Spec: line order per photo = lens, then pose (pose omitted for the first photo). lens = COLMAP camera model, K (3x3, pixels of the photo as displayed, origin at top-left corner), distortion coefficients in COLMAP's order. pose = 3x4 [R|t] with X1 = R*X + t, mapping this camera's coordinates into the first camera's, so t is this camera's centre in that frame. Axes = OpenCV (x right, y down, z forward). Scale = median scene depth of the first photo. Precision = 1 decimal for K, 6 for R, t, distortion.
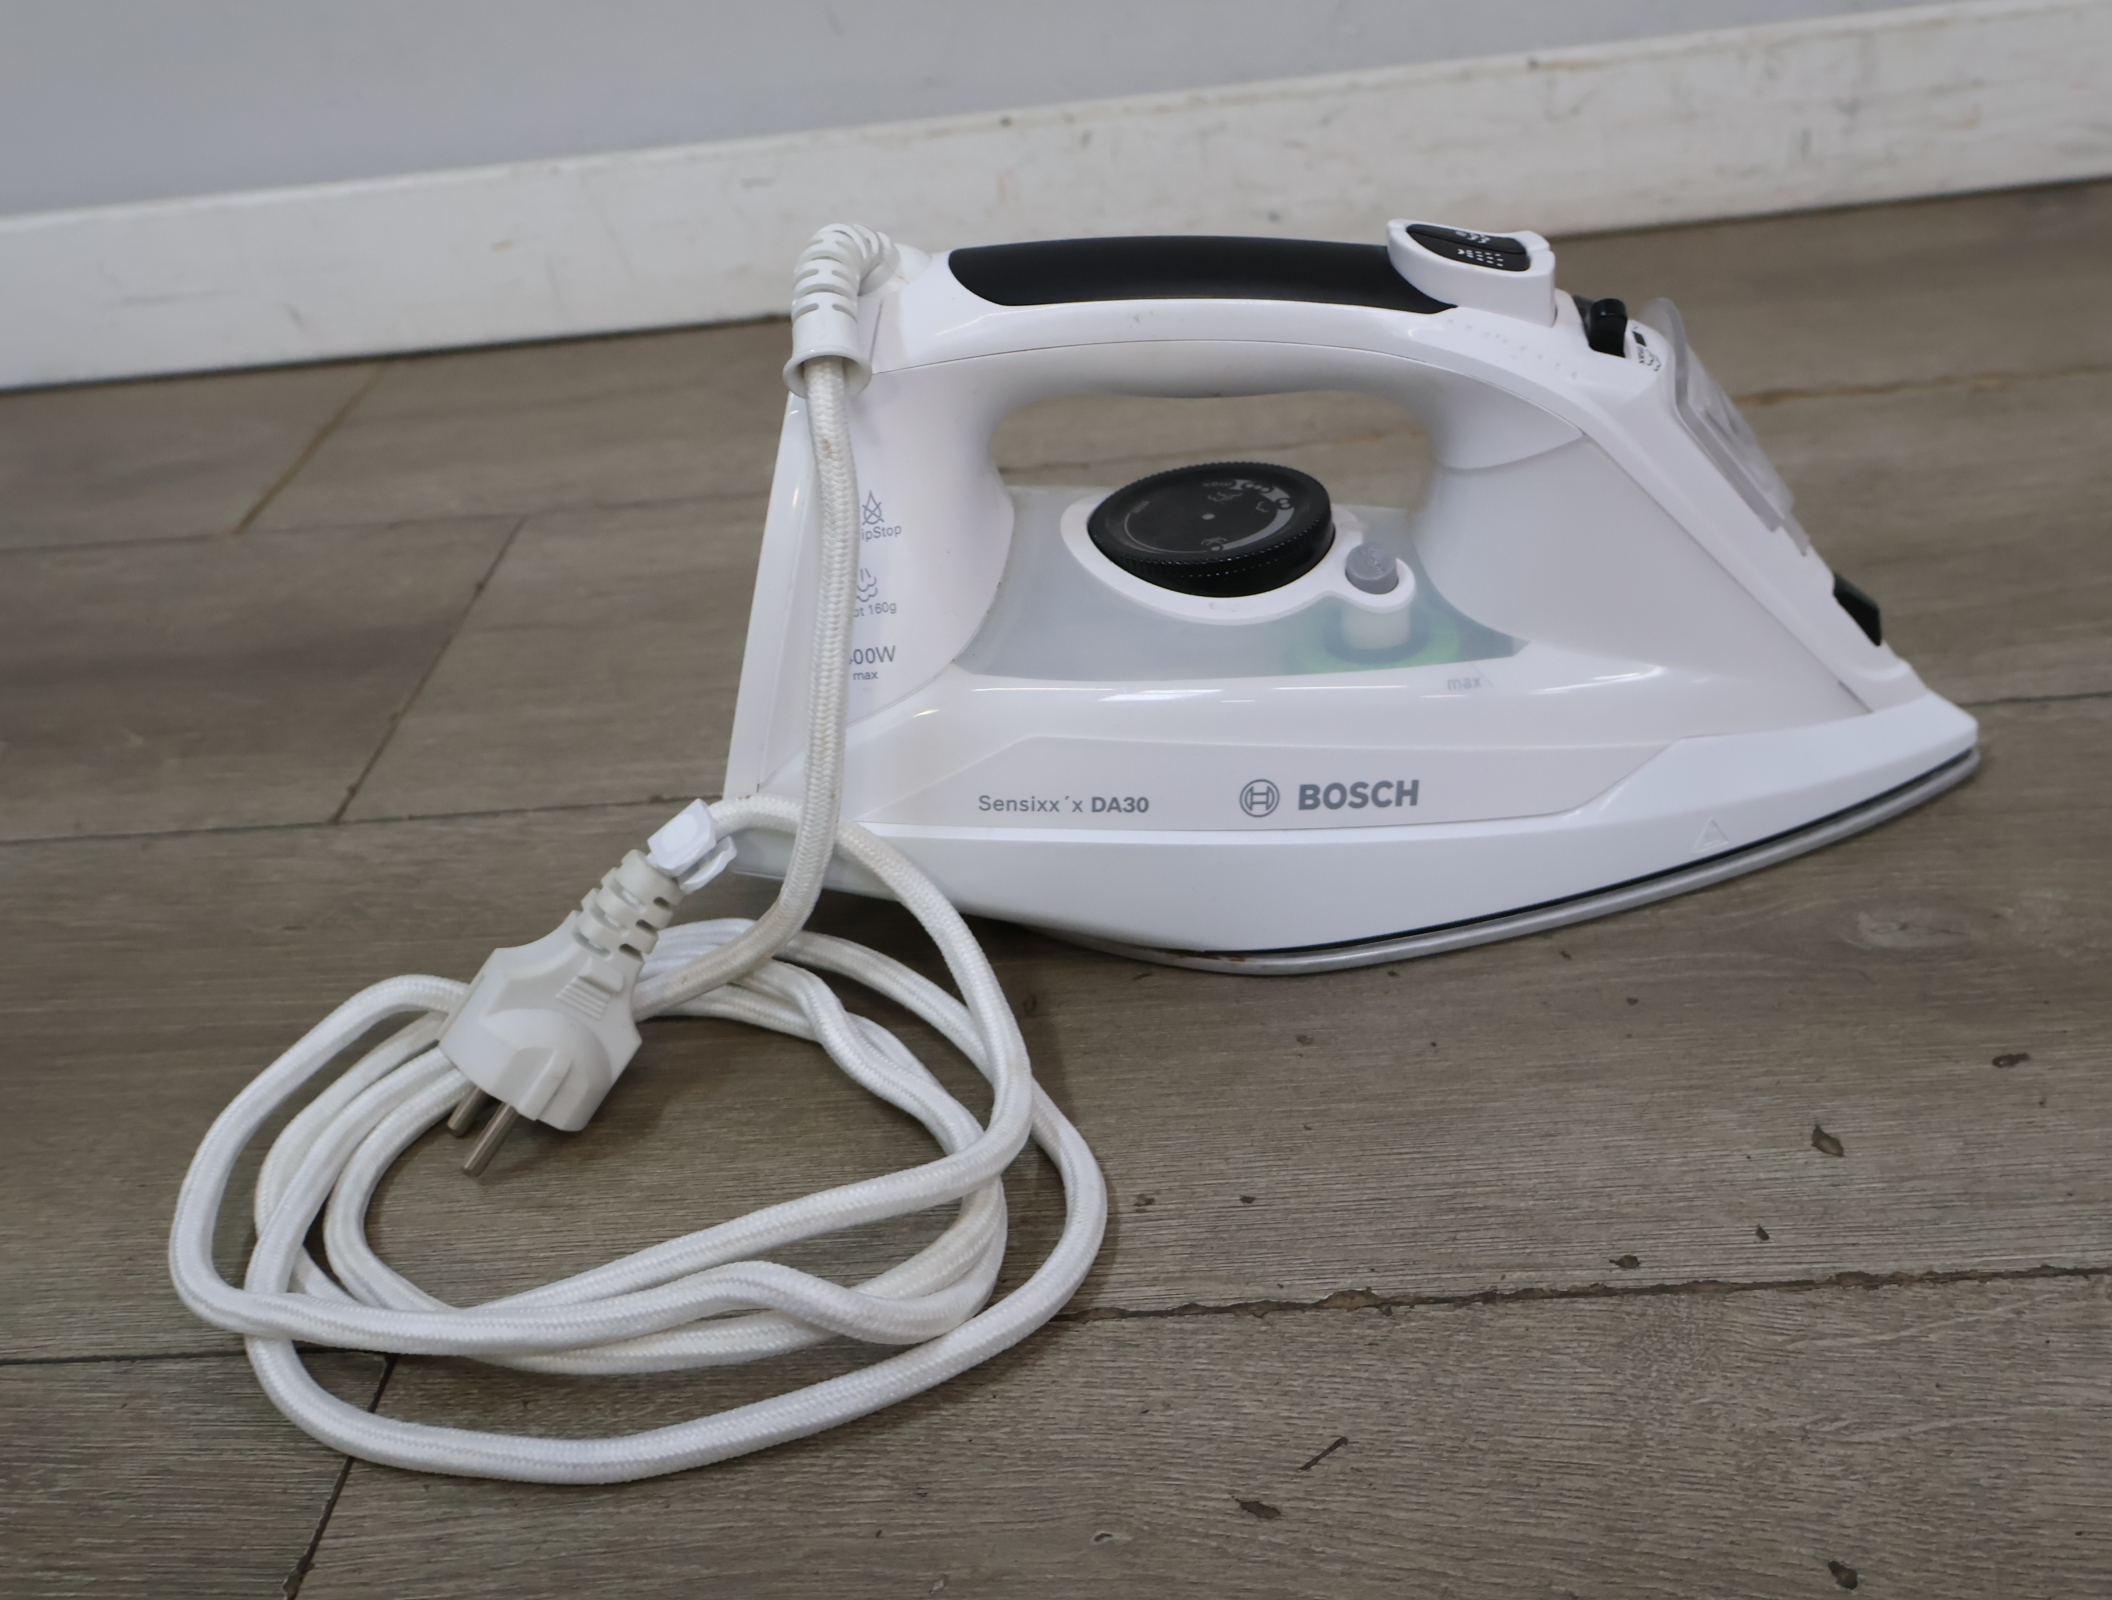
lens RADIAL K [[2245.1, 0, 1070.1], [0, 2245.1, 800.9], [0, 0, 1]] dist [0.026639, -0.012108]
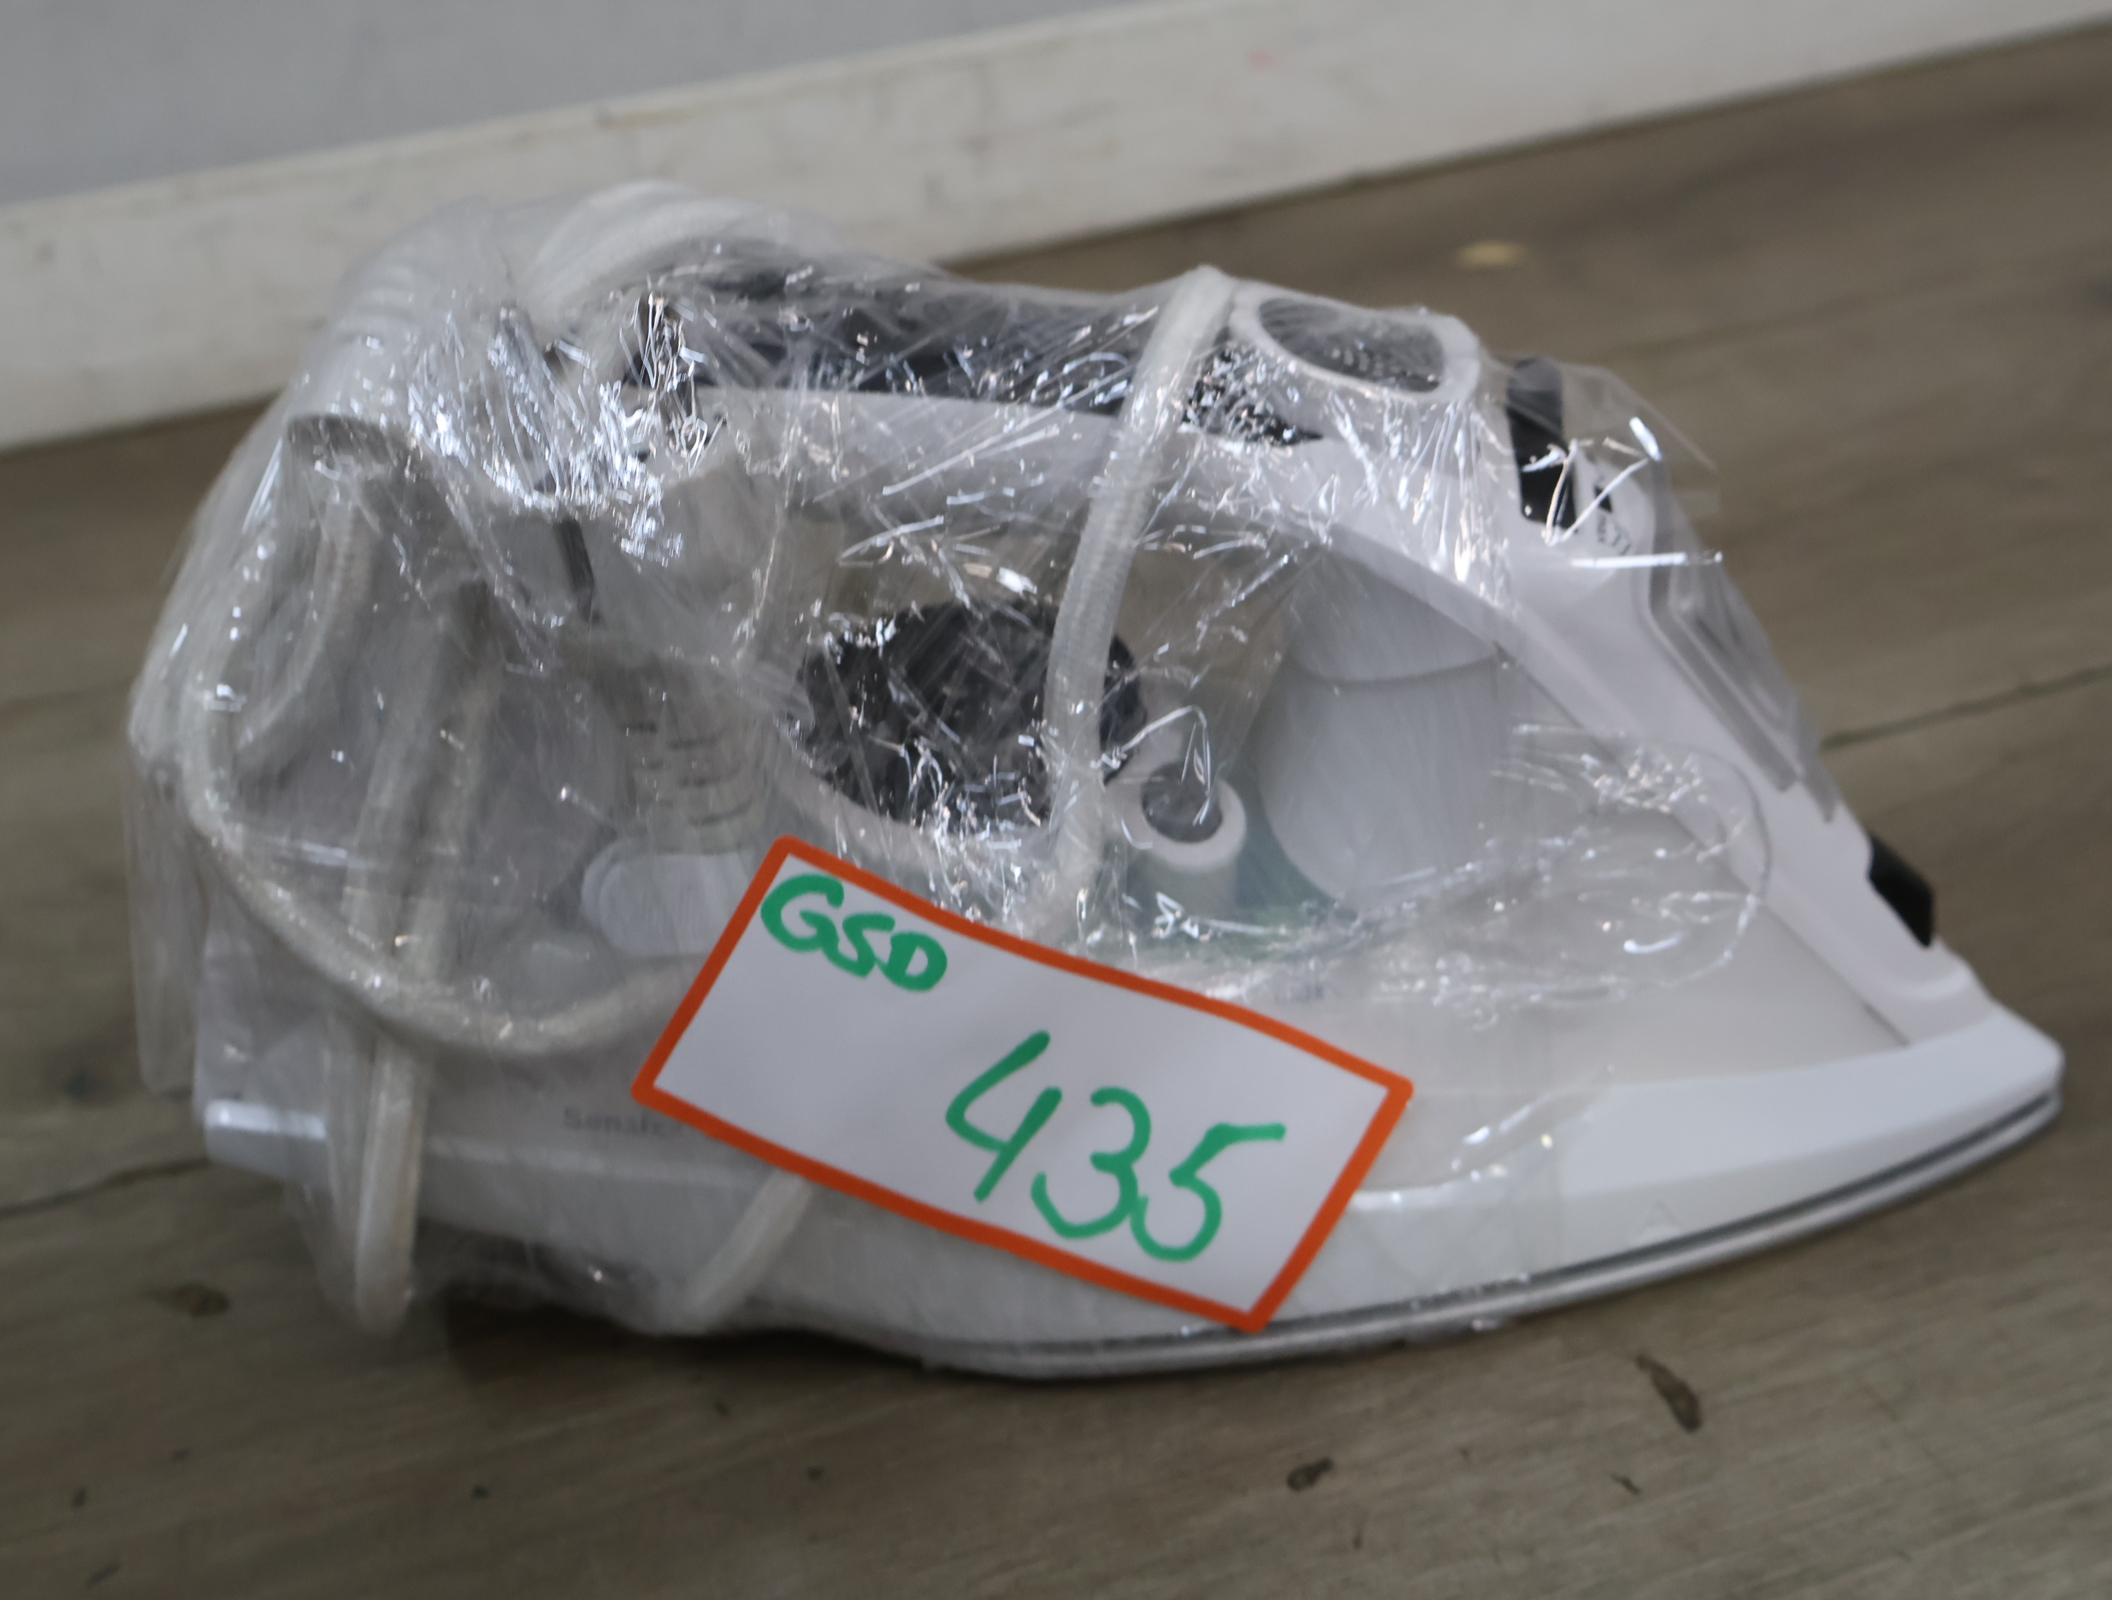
lens RADIAL K [[2232.4, 0, 1067.7], [0, 2232.4, 804.7], [0, 0, 1]] dist [0.008937, 0.015024]
pose [[0.944276, -0.161186, 0.286989, 0.174751], [0.161300, 0.986628, 0.023411, -0.136982], [-0.286925, 0.024185, 0.957648, 0.329934]]
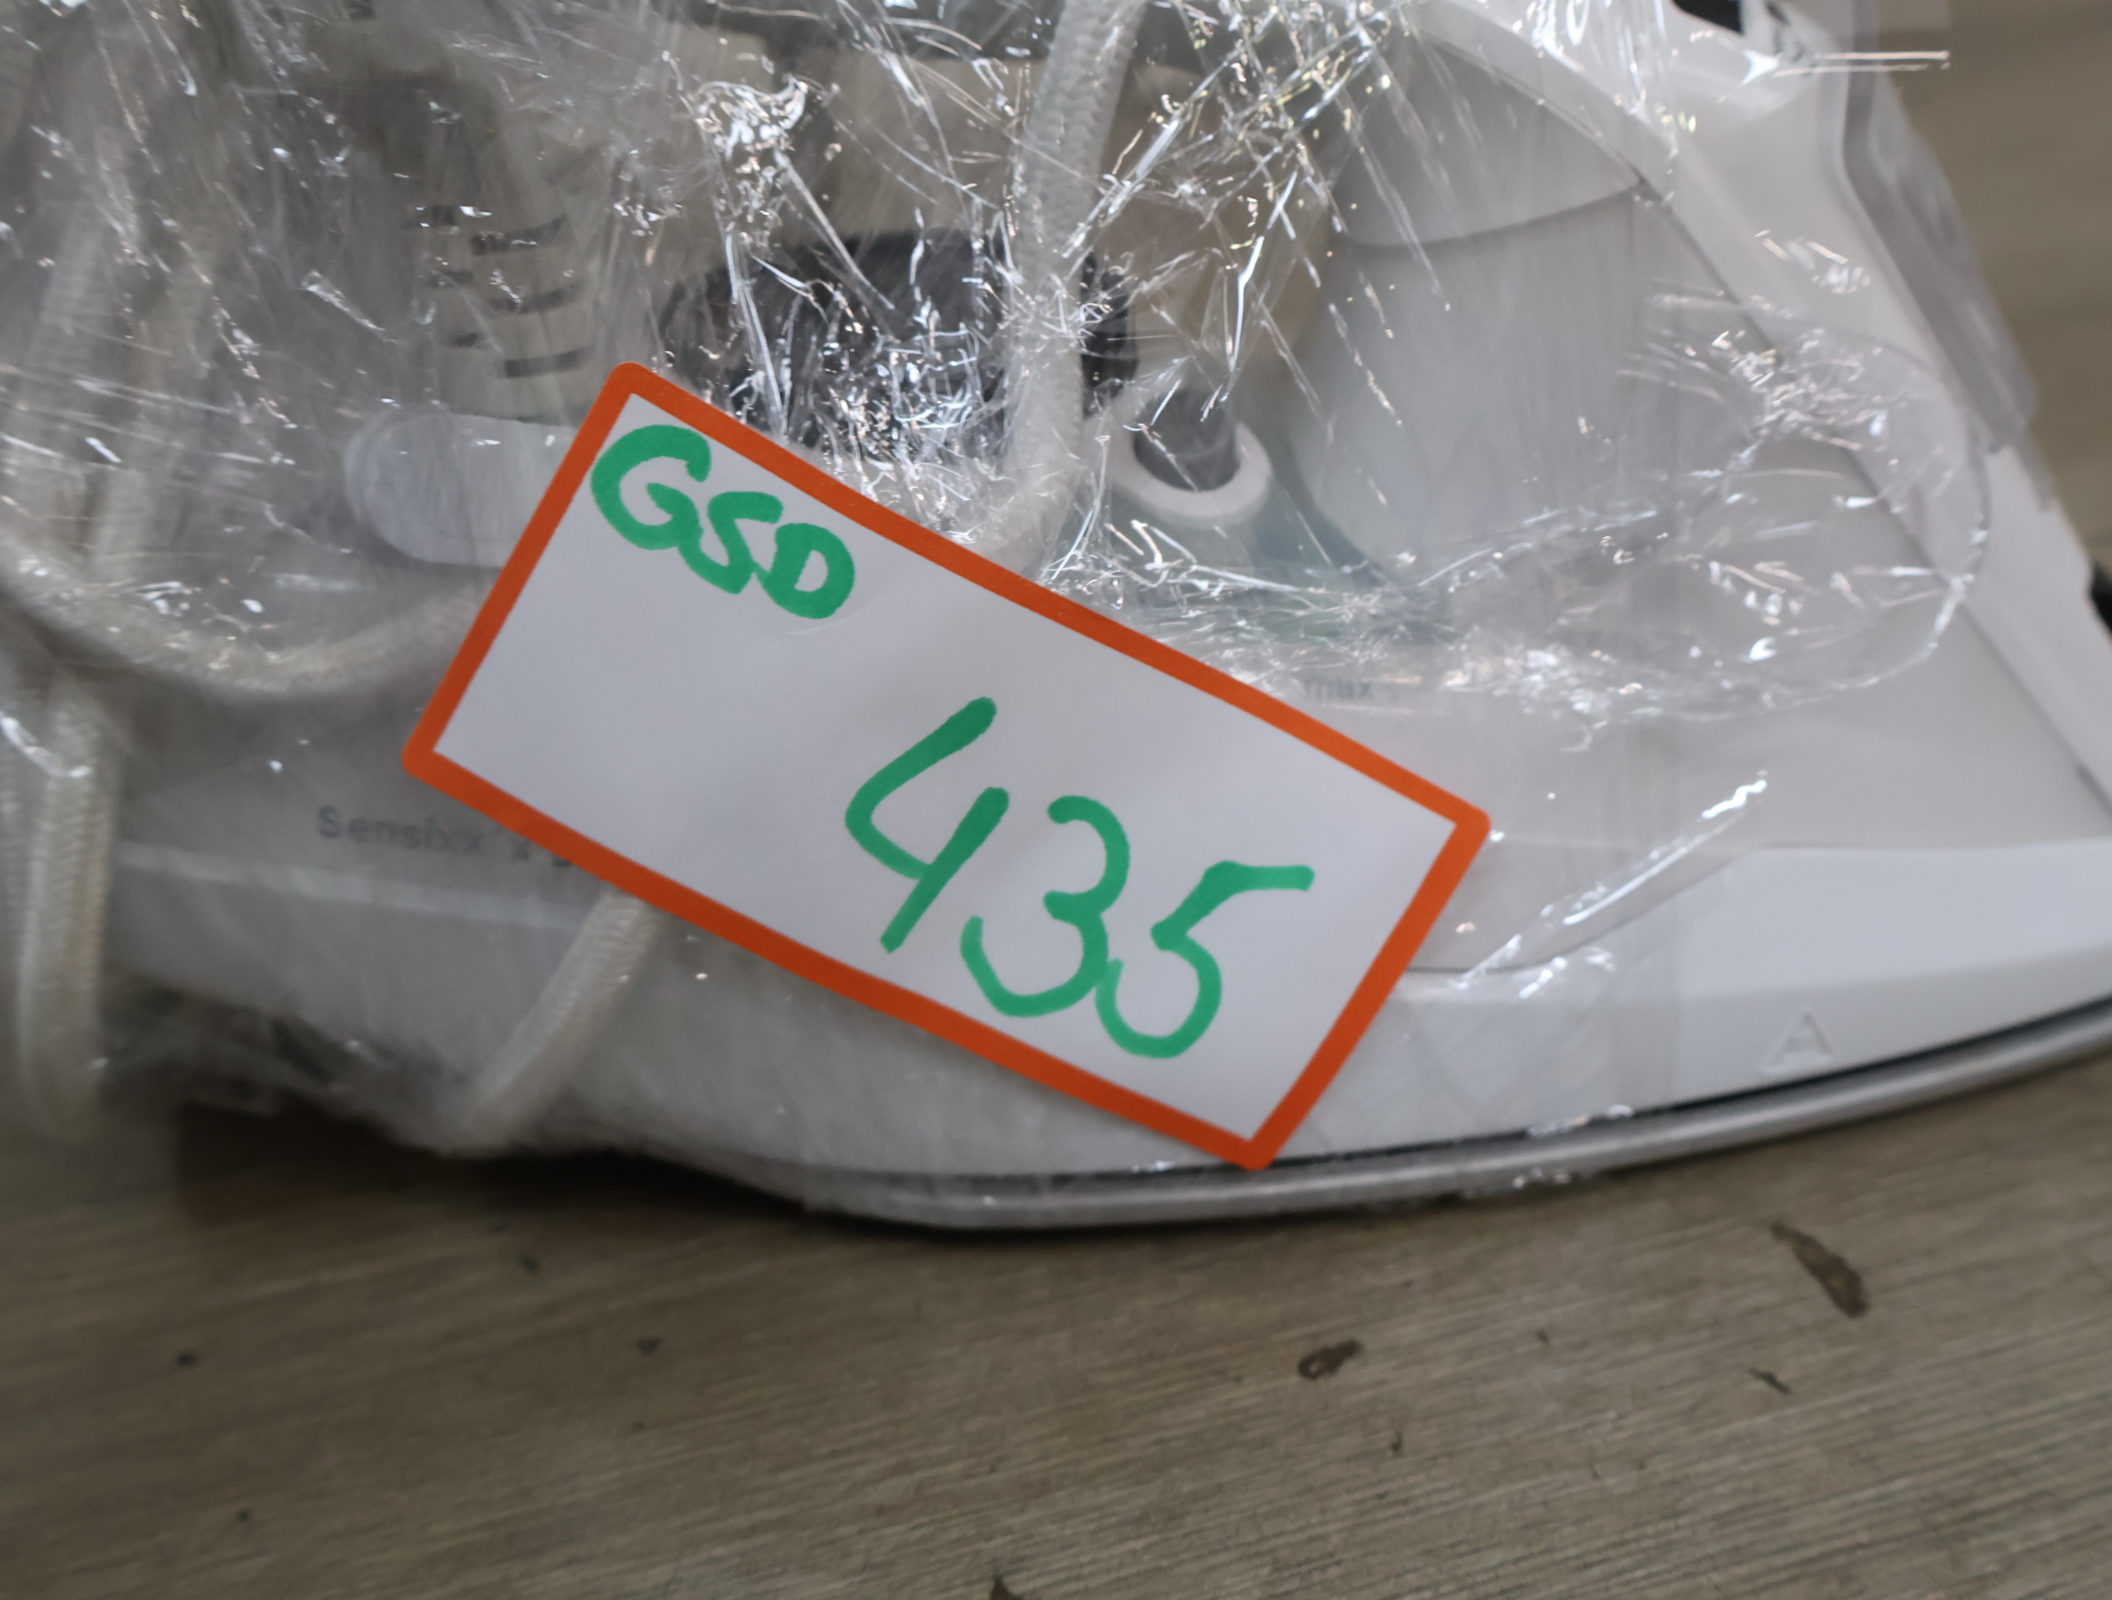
lens RADIAL K [[2235.7, 0, 1056.0], [0, 2235.7, 800.0], [0, 0, 1]] dist [0.008470, 0.009076]
pose [[0.943696, -0.109950, 0.312007, 0.213580], [0.123559, 0.992044, -0.024127, -0.012625], [-0.306872, 0.061320, 0.949773, 0.528825]]
